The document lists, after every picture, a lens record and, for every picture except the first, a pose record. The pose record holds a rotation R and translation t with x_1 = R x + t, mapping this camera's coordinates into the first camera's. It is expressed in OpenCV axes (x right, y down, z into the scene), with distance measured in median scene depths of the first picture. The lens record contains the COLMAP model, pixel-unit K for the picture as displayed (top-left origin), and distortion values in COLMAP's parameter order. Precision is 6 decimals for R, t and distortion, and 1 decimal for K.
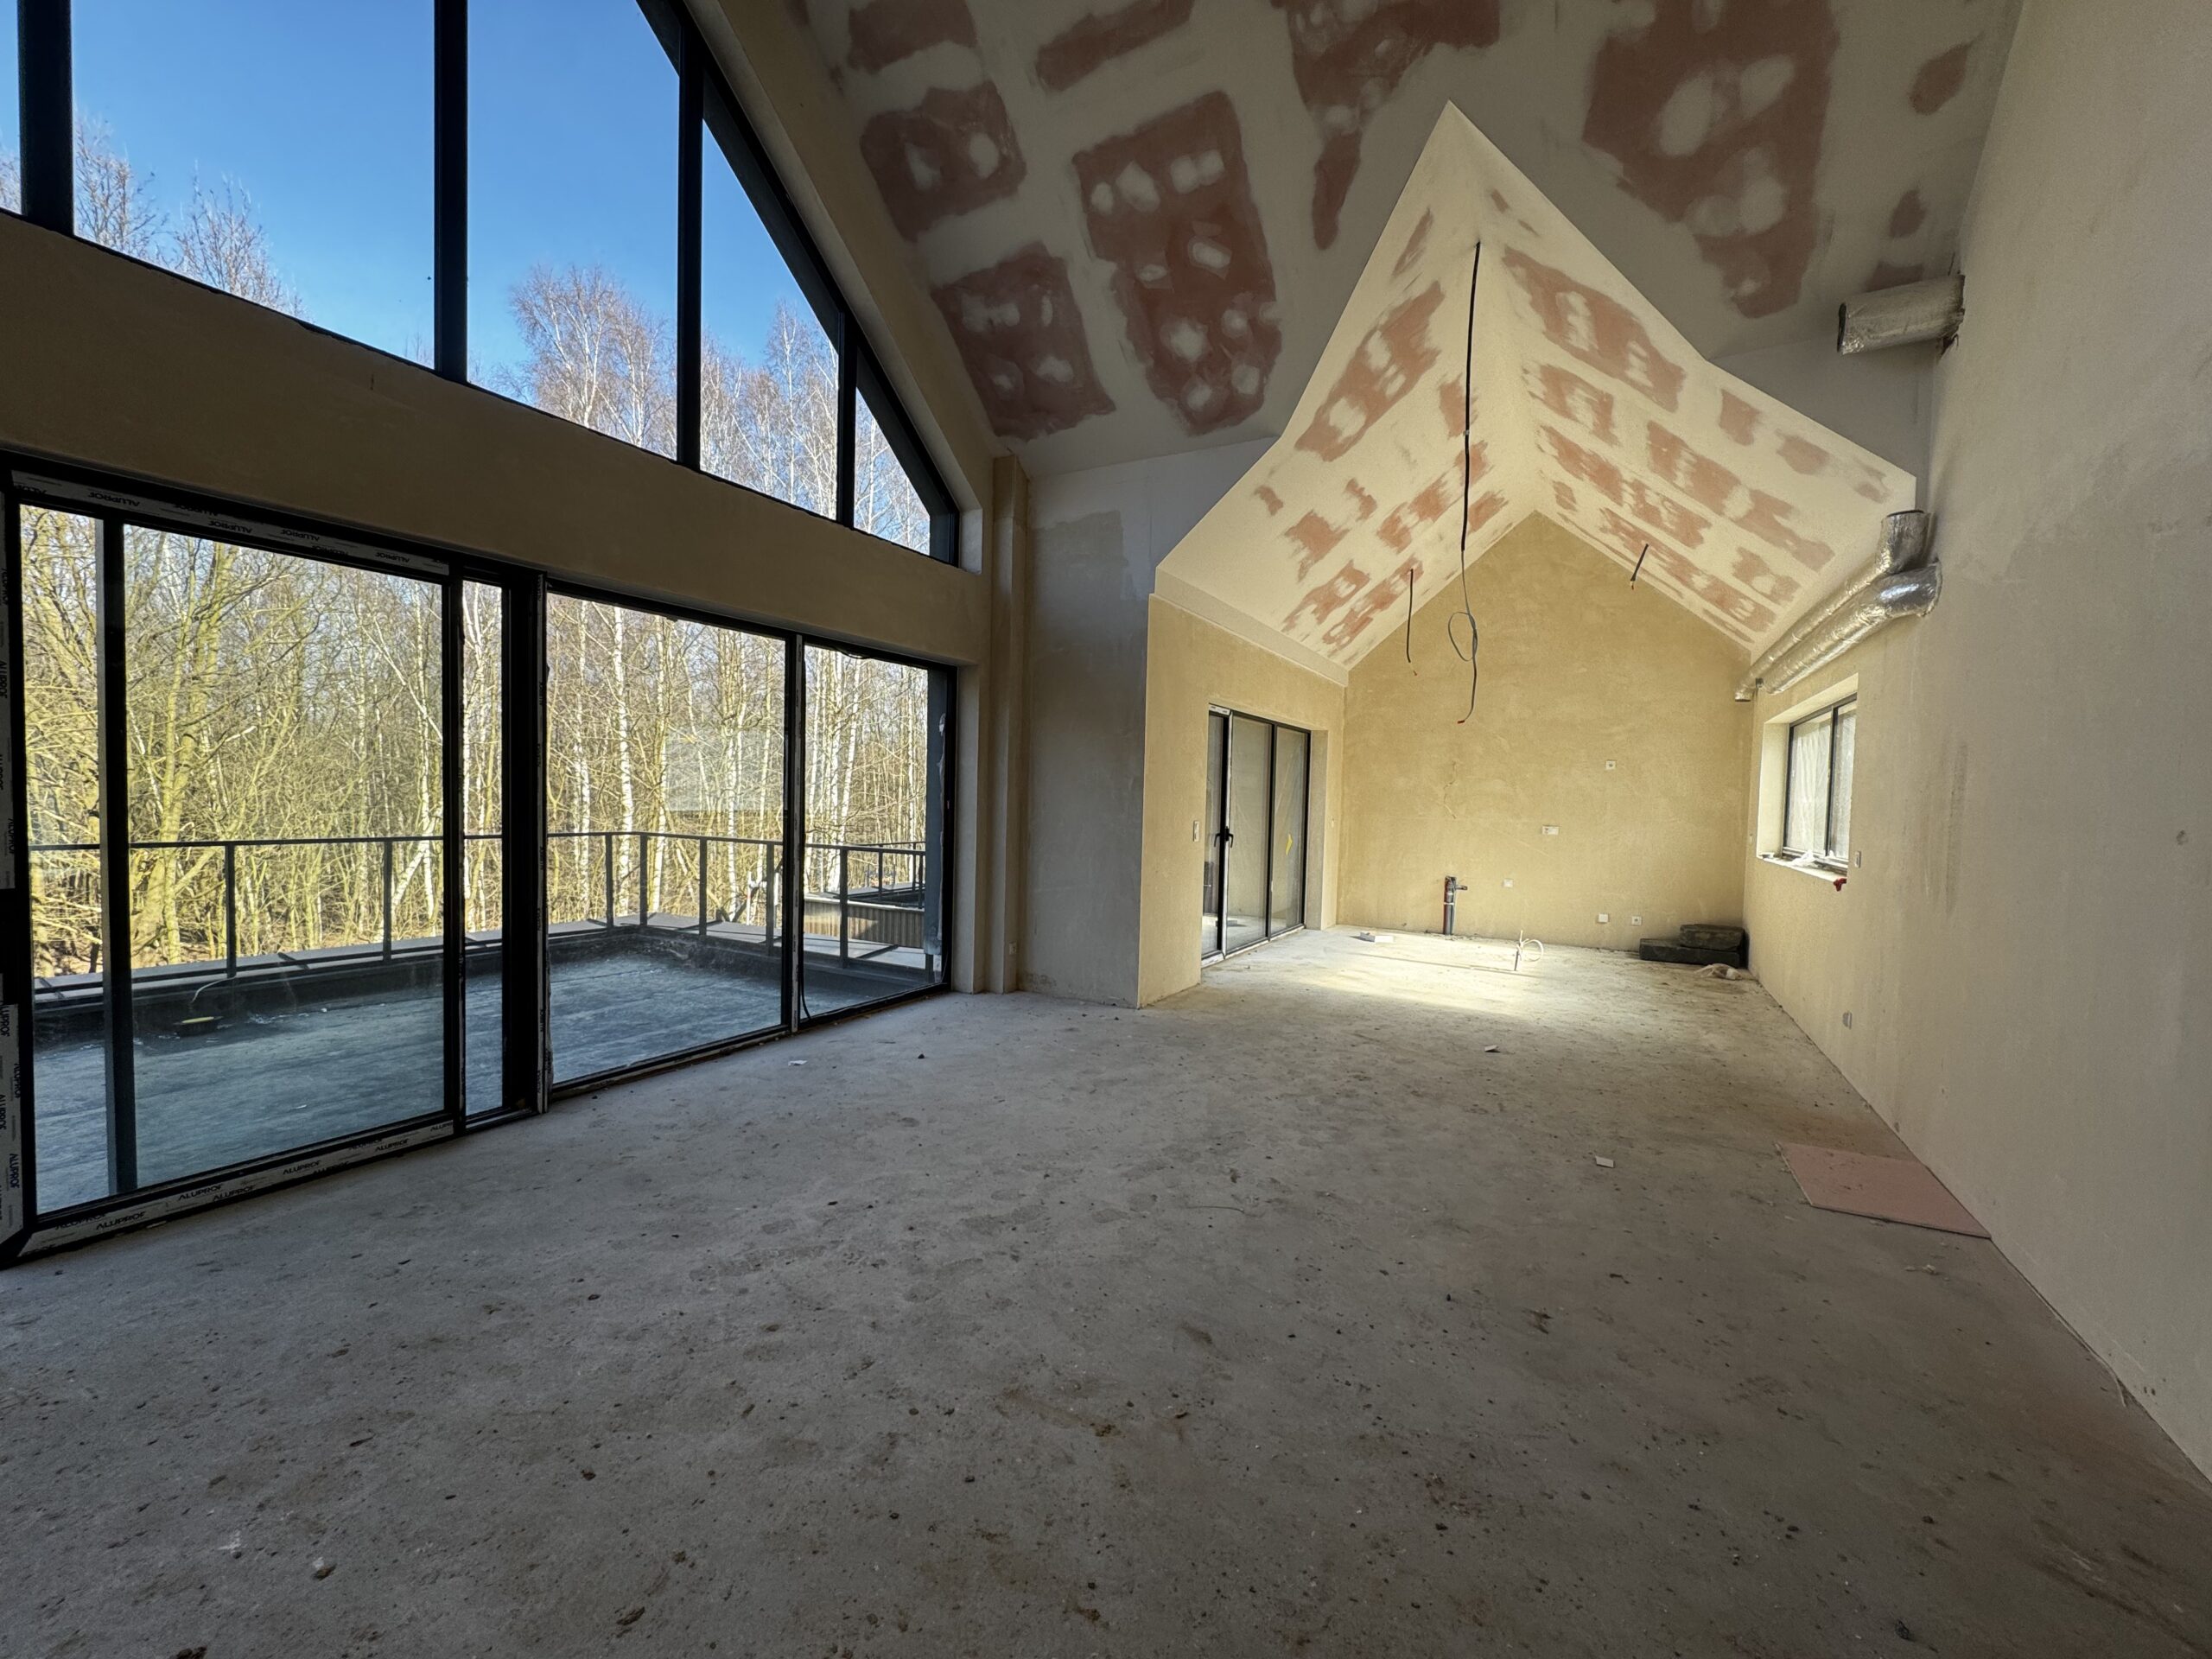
lens RADIAL K [[883.3, 0, 1109.7], [0, 883.3, 829.8], [0, 0, 1]] dist [-0.001188, 0.000054]
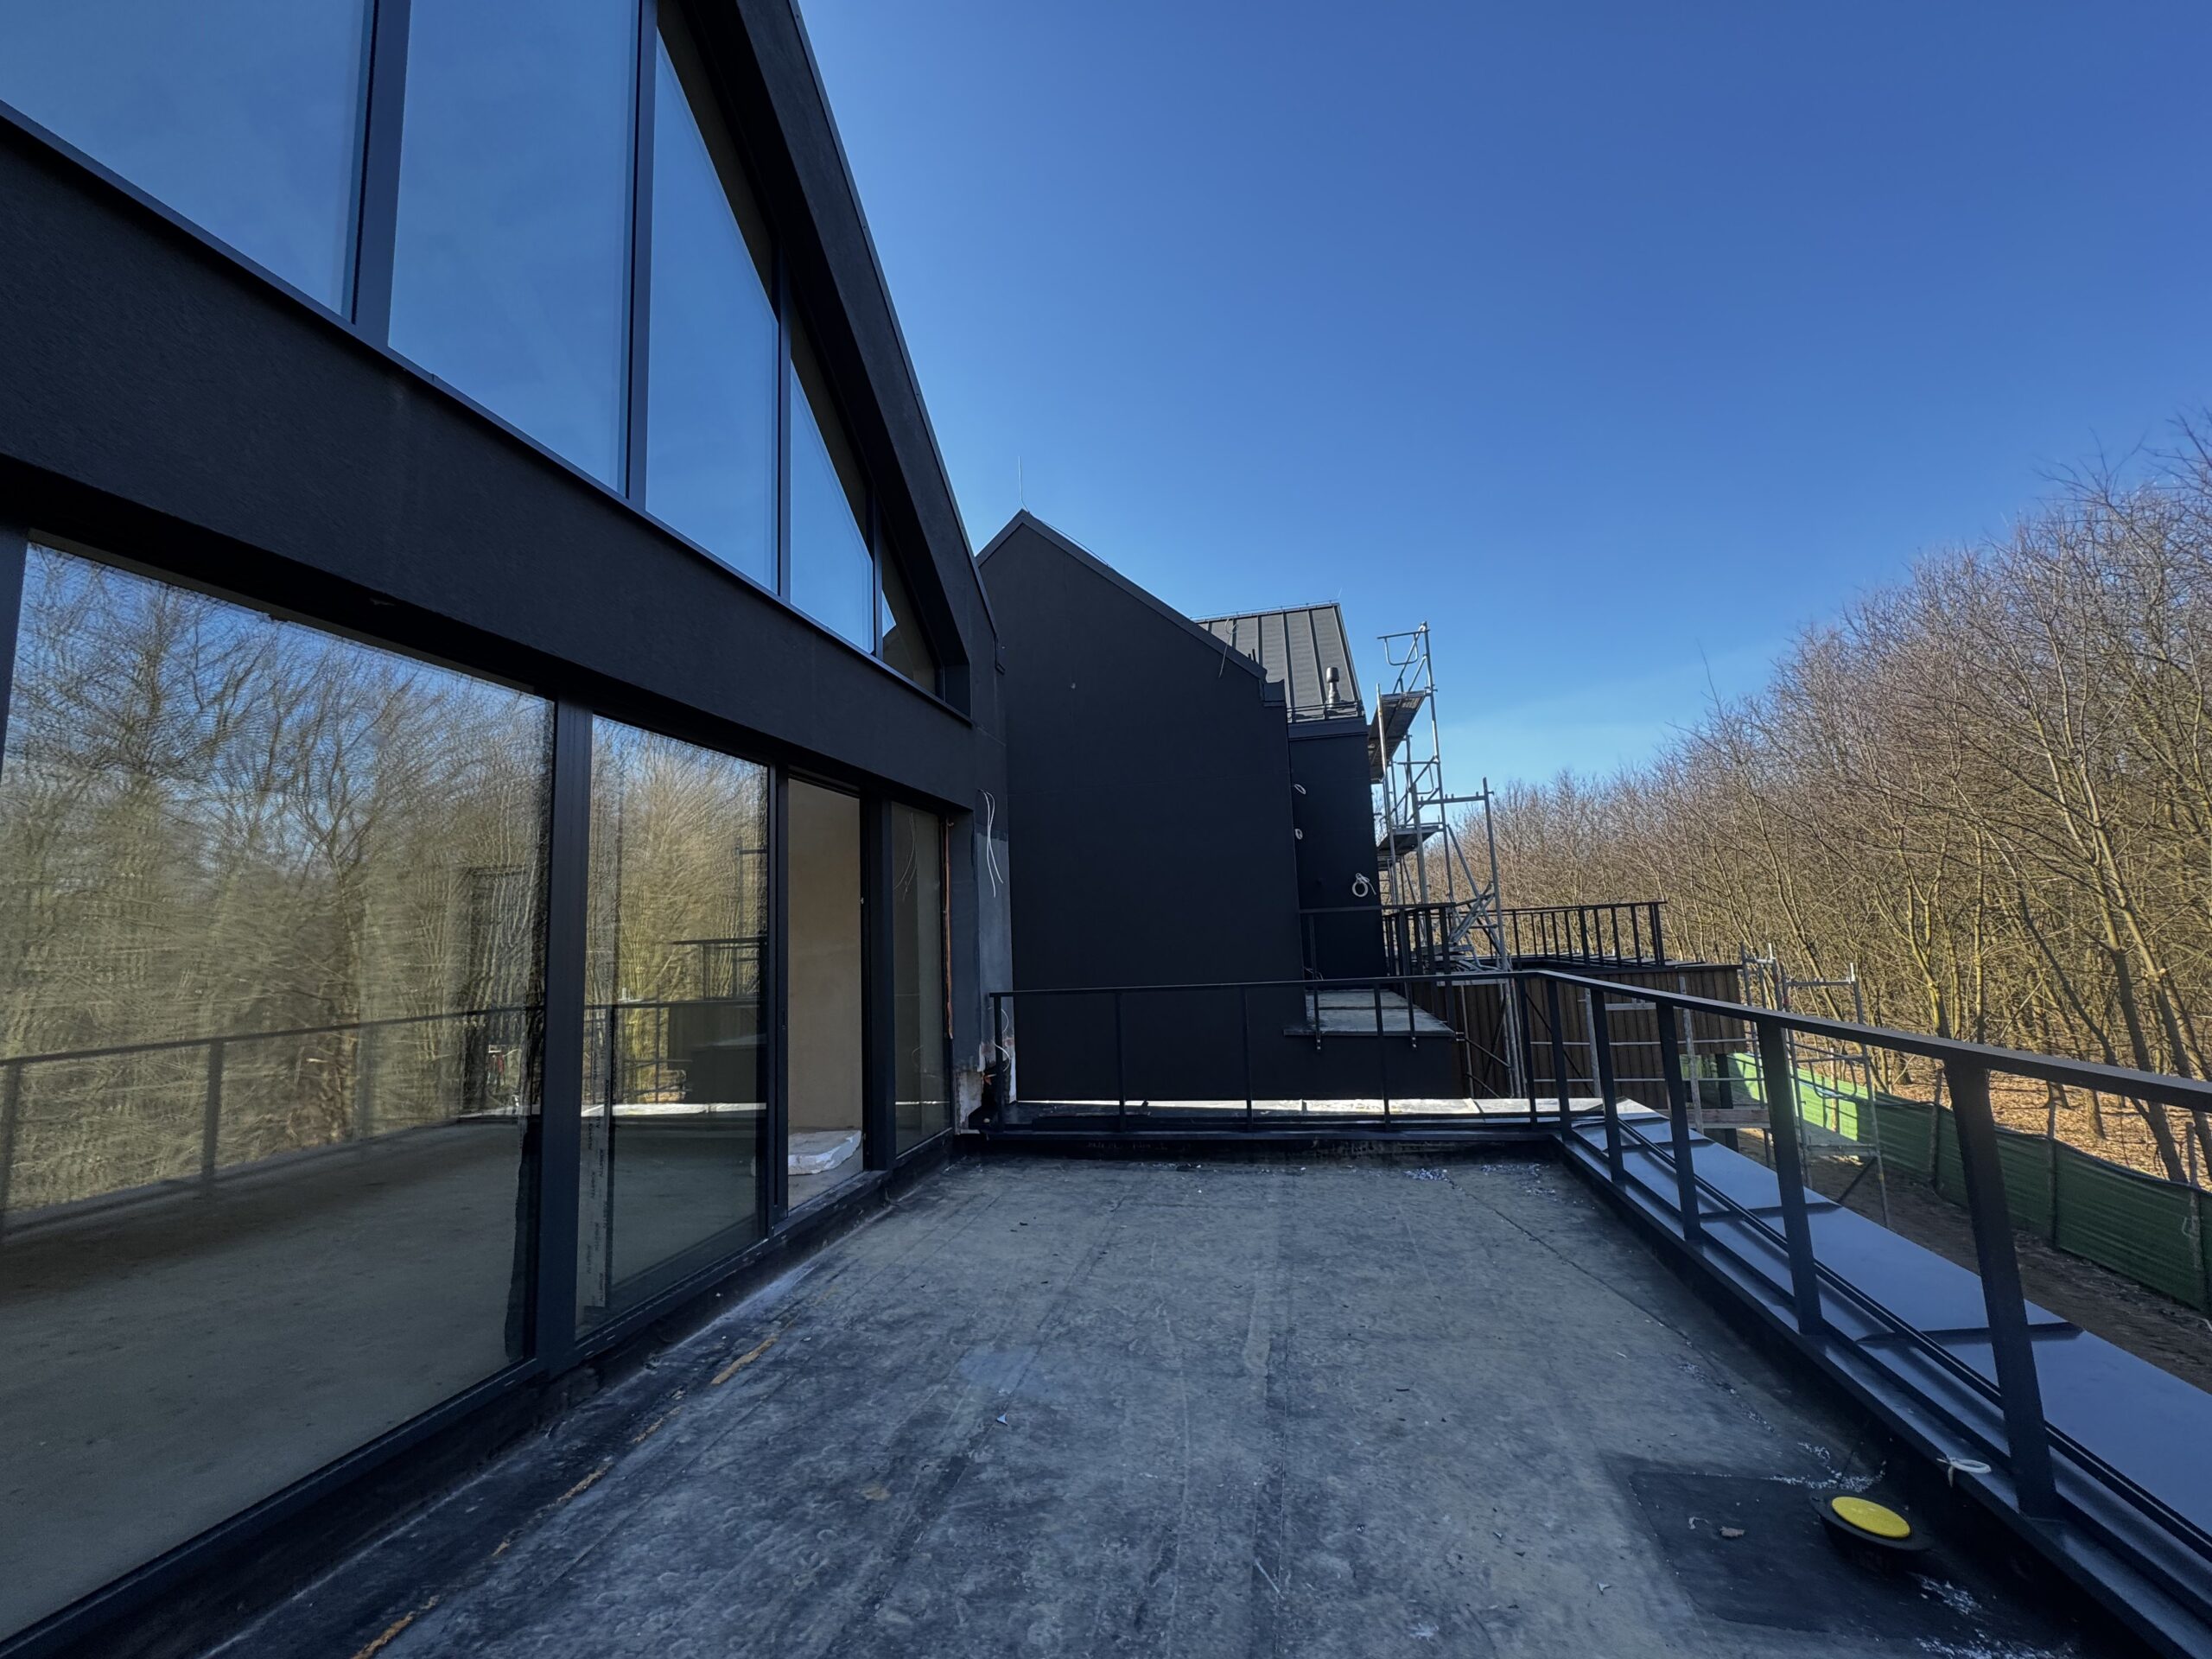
lens RADIAL K [[893.0, 0, 1106.0], [0, 893.0, 829.5], [0, 0, 1]] dist [-0.000221, 0.000011]
pose [[-0.960236, -0.017511, -0.278640, -0.764432], [0.011005, 0.994881, -0.100449, -0.048718], [0.278972, -0.099521, -0.955128, 1.620654]]
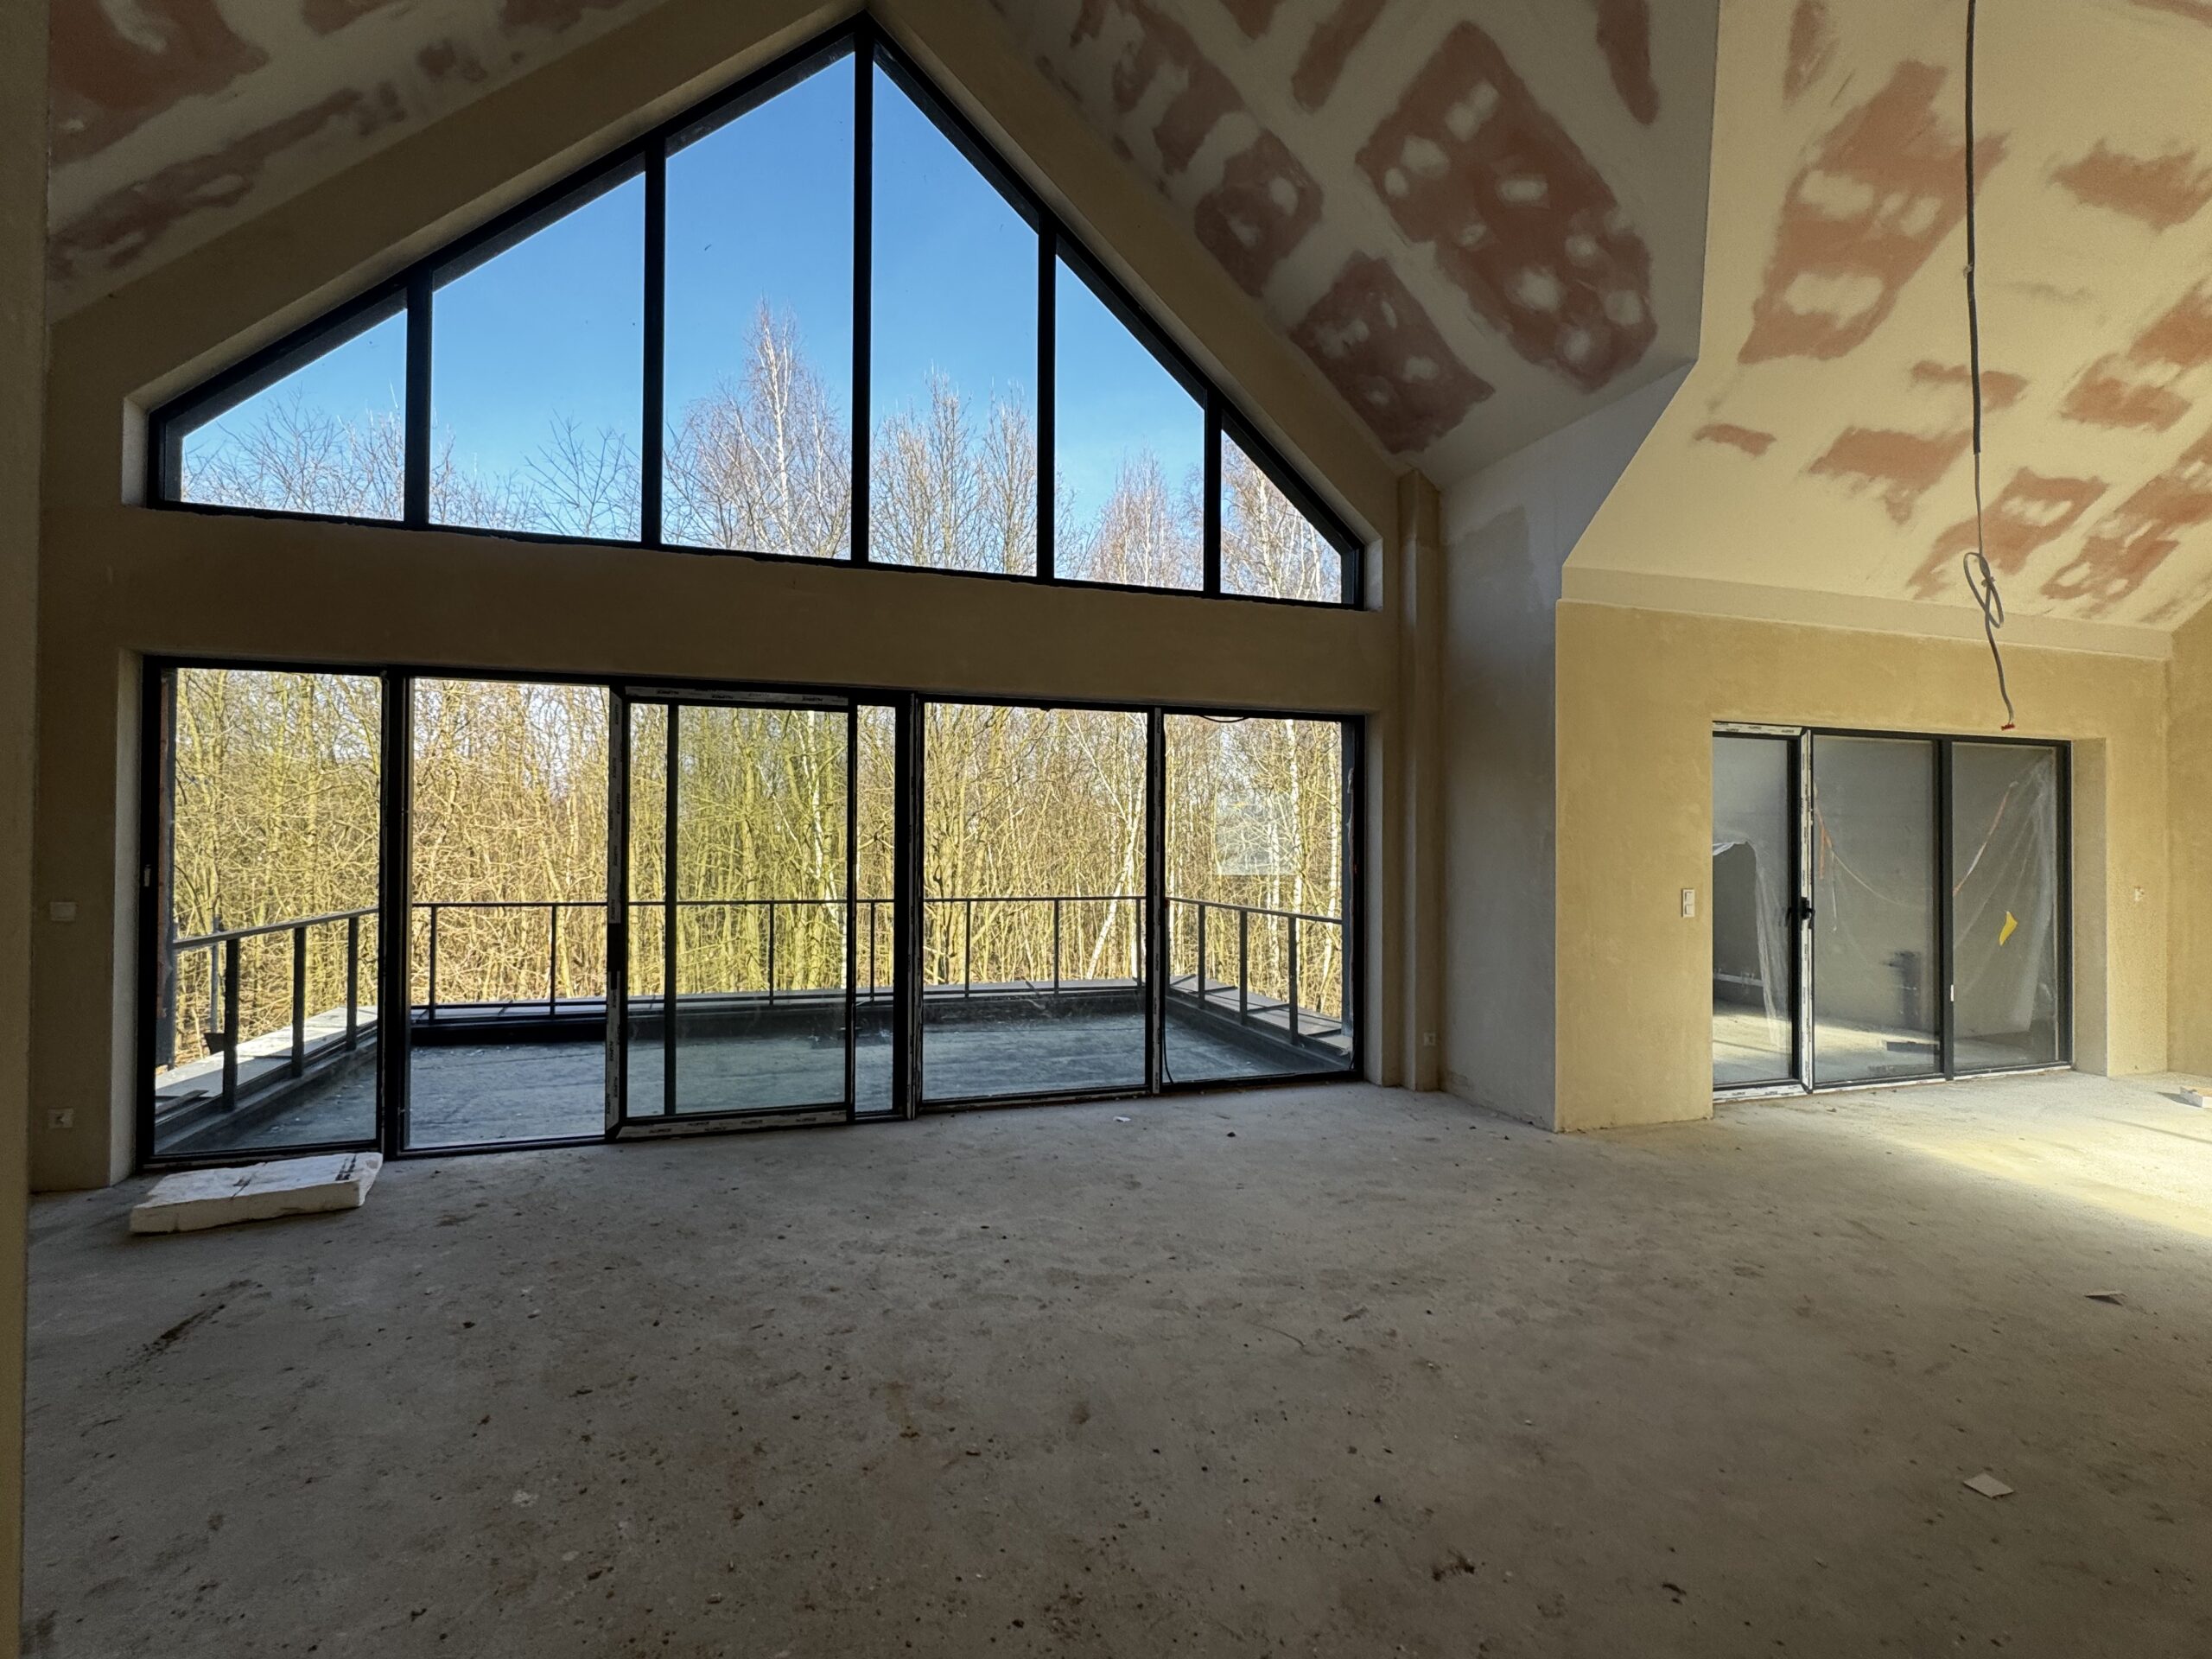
lens RADIAL K [[1041.4, 0, 1110.9], [0, 1041.4, 833.2], [0, 0, 1]] dist [-0.000710, 0.000212]
pose [[0.736852, -0.030345, -0.675372, 0.480632], [-0.011080, 0.998316, -0.056944, -0.002525], [0.675963, 0.049442, 0.735275, 0.073986]]
